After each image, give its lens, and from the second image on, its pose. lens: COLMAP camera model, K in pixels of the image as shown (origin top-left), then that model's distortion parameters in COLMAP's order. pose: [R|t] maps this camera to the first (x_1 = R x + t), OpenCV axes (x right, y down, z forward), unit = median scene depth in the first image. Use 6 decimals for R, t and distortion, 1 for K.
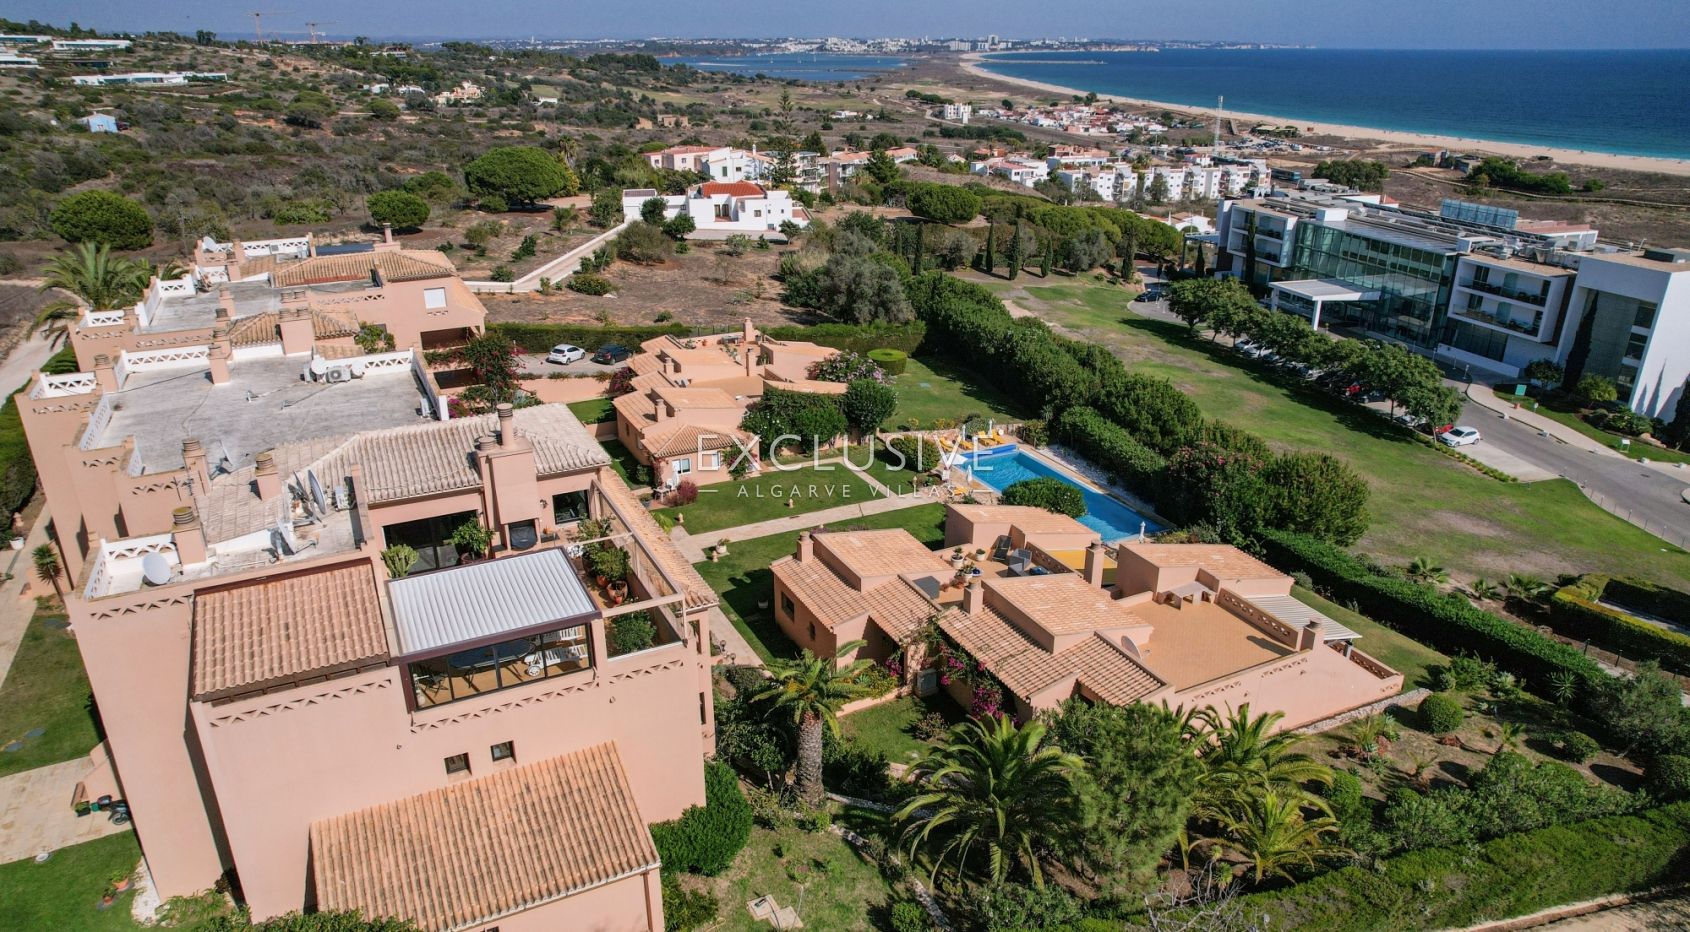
lens RADIAL K [[1071.6, 0, 876.3], [0, 1071.6, 522.0], [0, 0, 1]] dist [-0.057260, 0.042910]
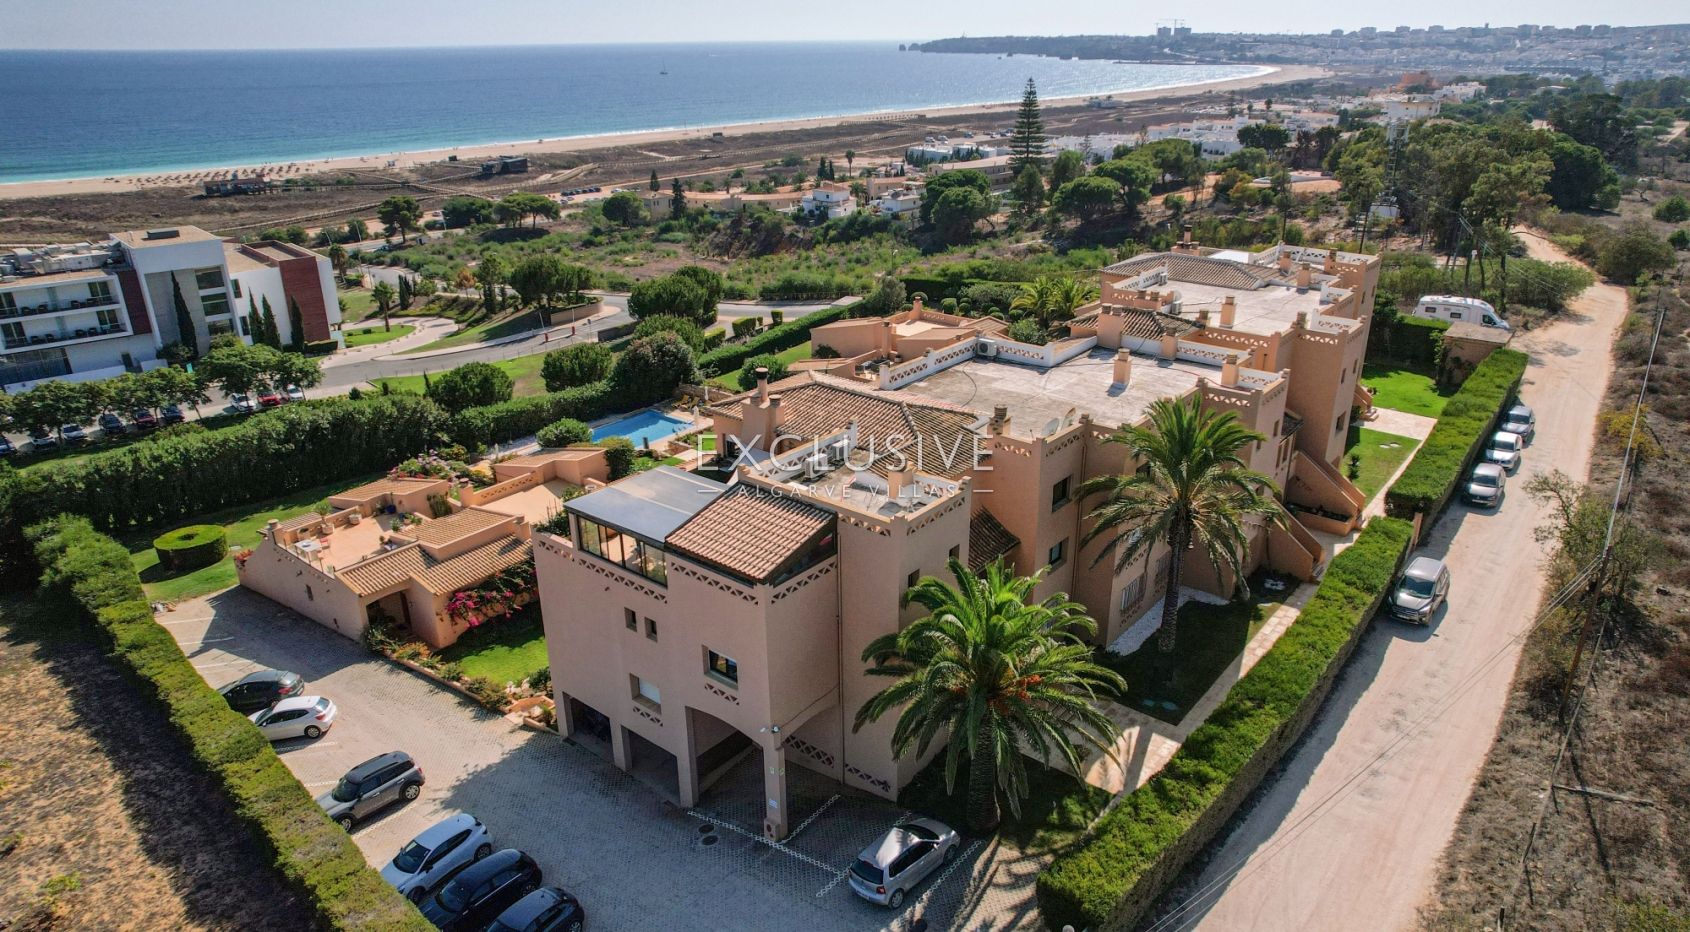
lens RADIAL K [[1071.6, 0, 855.3], [0, 1071.6, 461.5], [0, 0, 1]] dist [-0.057260, 0.042910]
pose [[-0.407143, -0.335807, 0.849393, -0.481563], [0.381963, 0.782137, 0.492306, -0.245888], [-0.829662, 0.524876, -0.190176, 0.518551]]
